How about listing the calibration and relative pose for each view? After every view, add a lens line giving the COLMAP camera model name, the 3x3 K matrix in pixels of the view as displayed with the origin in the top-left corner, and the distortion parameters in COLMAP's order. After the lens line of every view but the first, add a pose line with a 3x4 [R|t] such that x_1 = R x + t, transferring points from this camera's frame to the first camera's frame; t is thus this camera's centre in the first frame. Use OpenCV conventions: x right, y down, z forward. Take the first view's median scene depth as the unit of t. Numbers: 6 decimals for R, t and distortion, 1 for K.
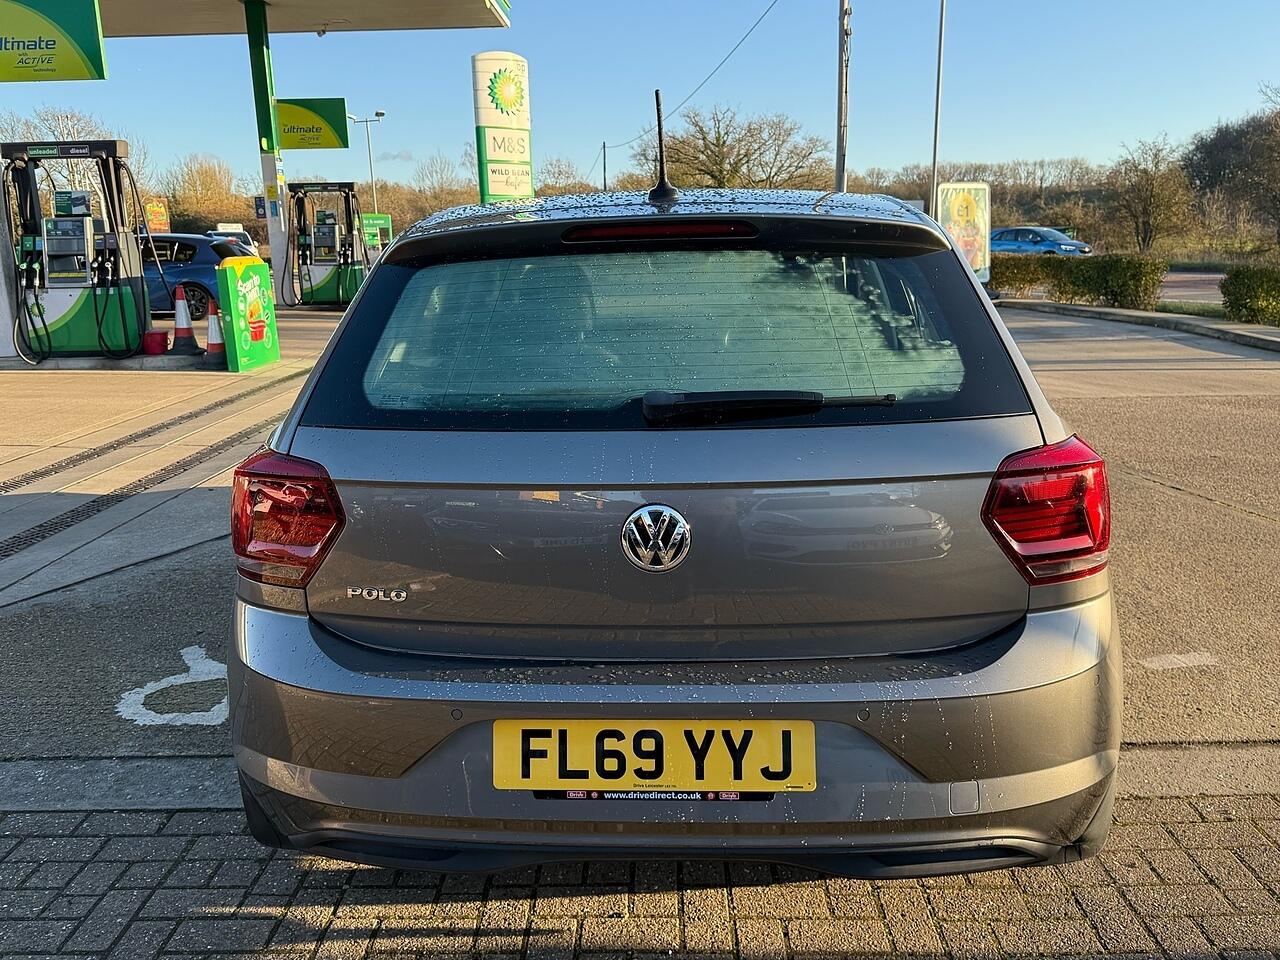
lens RADIAL K [[1005.3, 0, 640.0], [0, 1005.3, 480.0], [0, 0, 1]] dist [0.080762, -0.126488]
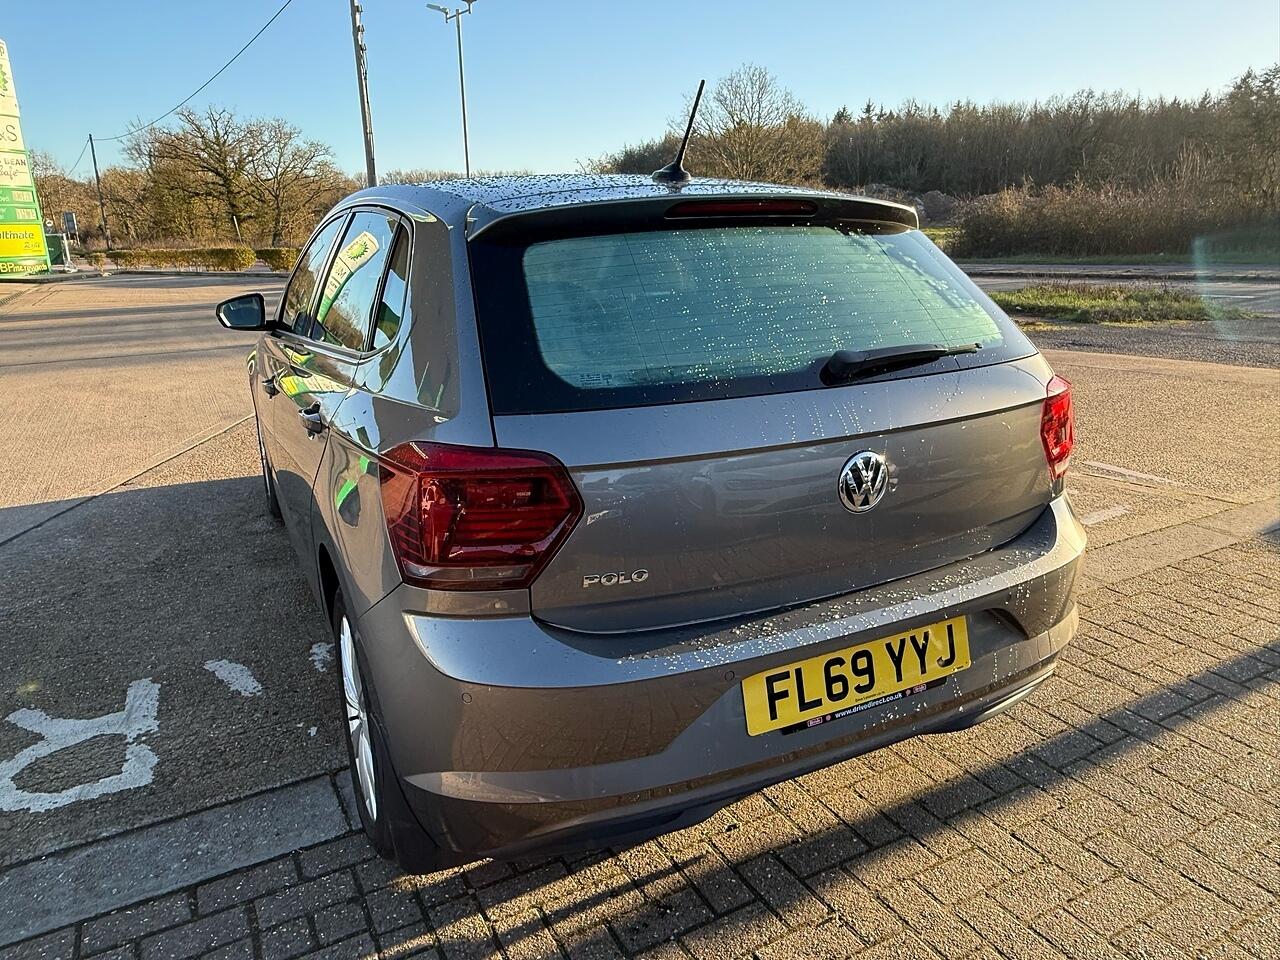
lens RADIAL K [[864.7, 0, 640.0], [0, 864.7, 480.0], [0, 0, 1]] dist [0.000437, 0.000019]
pose [[0.870343, -0.131455, 0.474577, -0.639245], [0.111526, 0.991290, 0.070049, -0.038626], [-0.479651, -0.008039, 0.877422, 0.263275]]
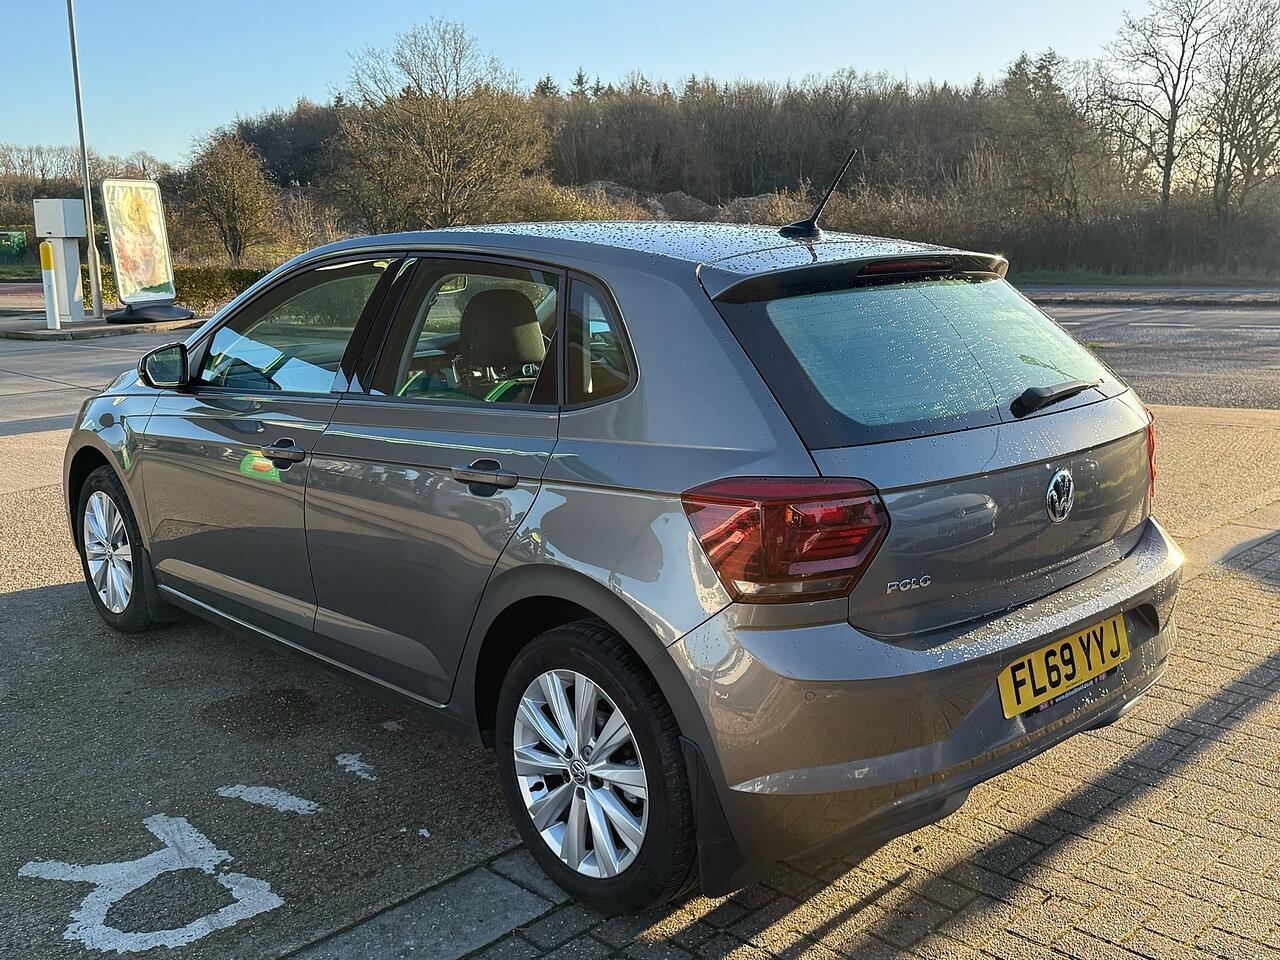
lens RADIAL K [[1221.5, 0, 640.0], [0, 1221.5, 480.0], [0, 0, 1]] dist [0.153713, -0.310509]
pose [[0.691681, -0.127661, 0.710831, -1.483763], [0.159320, 0.986977, 0.022228, -0.086507], [-0.704411, 0.097875, 0.703012, 0.229393]]
